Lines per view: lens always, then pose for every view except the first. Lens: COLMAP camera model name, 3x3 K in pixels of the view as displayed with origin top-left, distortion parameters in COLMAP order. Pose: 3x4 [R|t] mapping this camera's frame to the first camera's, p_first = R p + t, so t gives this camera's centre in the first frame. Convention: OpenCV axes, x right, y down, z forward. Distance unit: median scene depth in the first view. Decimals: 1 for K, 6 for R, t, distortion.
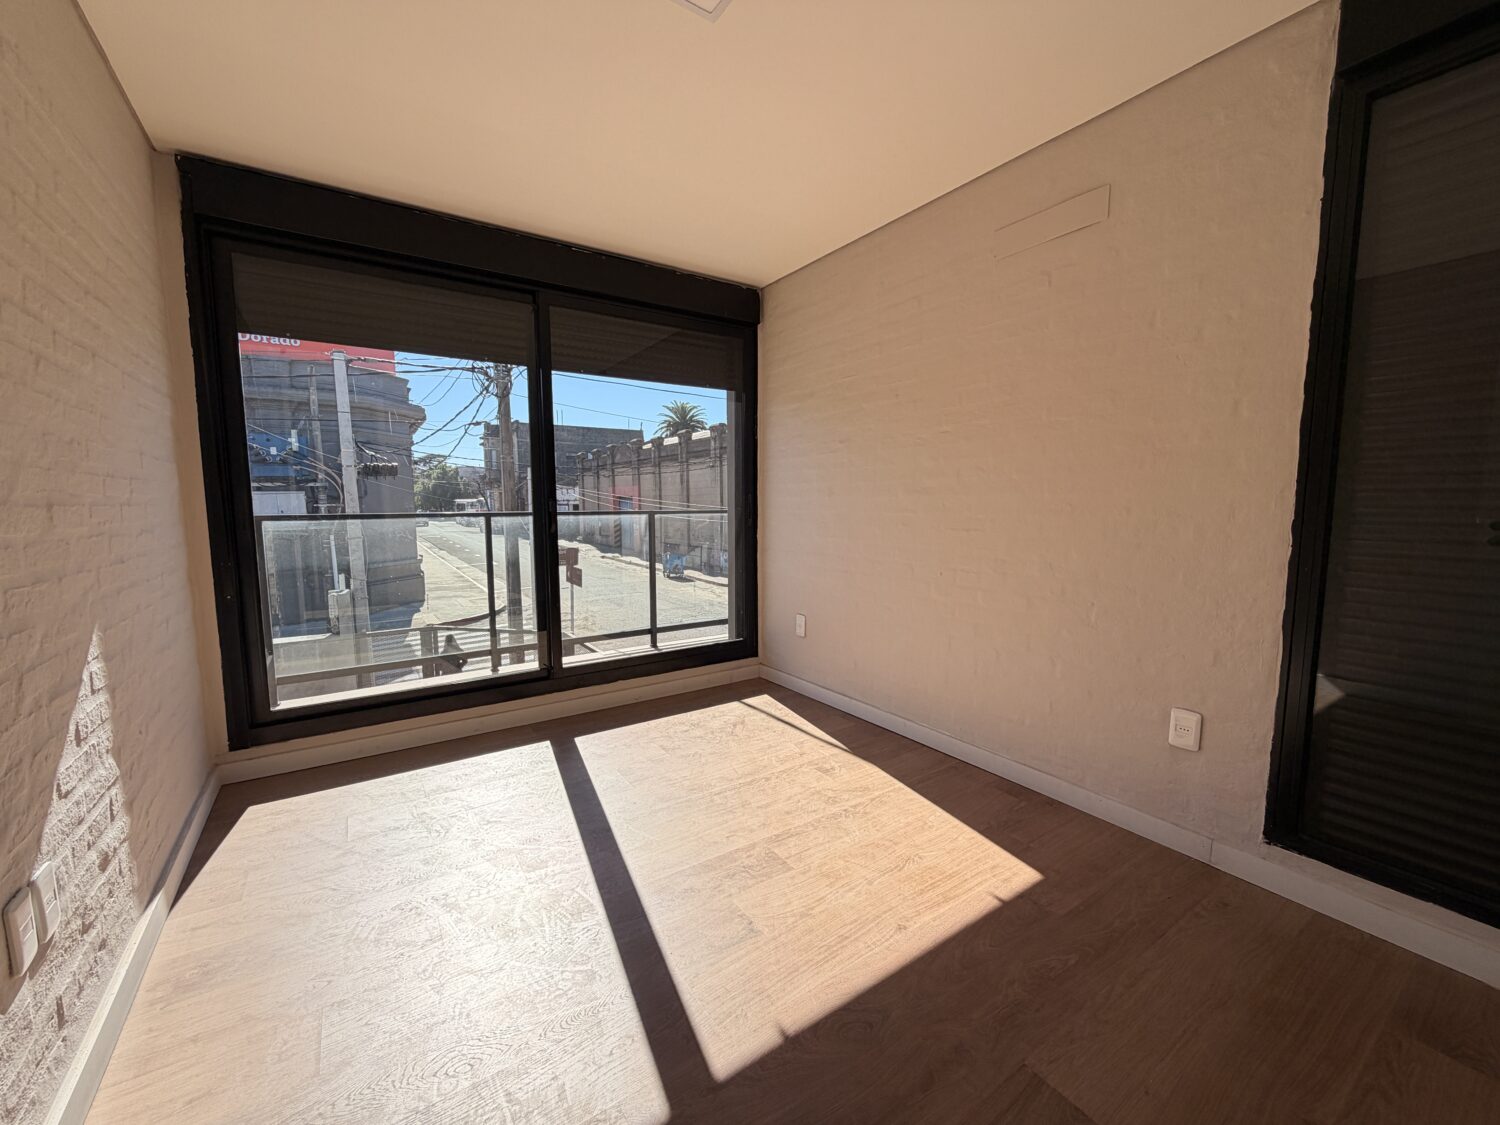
lens RADIAL K [[598.6, 0, 747.3], [0, 598.6, 565.3], [0, 0, 1]] dist [0.000282, -0.000210]
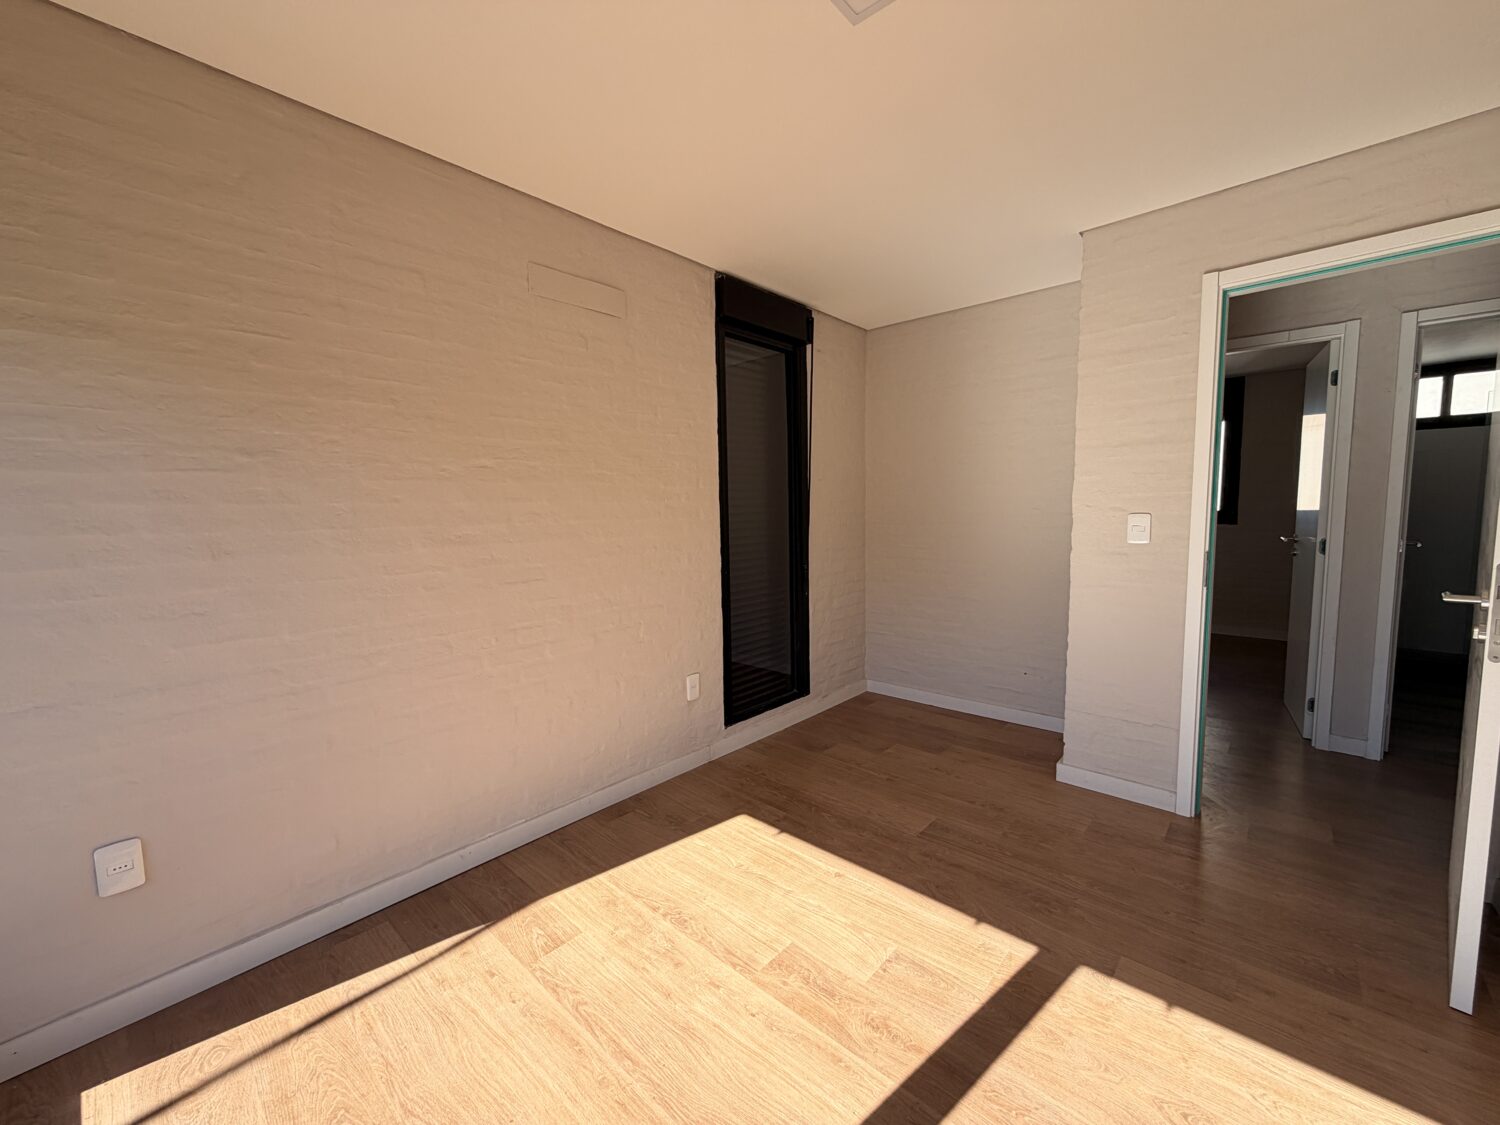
lens RADIAL K [[598.6, 0, 746.5], [0, 598.6, 559.7], [0, 0, 1]] dist [0.000282, -0.000210]
pose [[-0.247743, -0.079978, 0.965519, -0.658578], [0.114243, 0.987222, 0.111090, -0.175987], [-0.962066, 0.137825, -0.235441, 1.031003]]
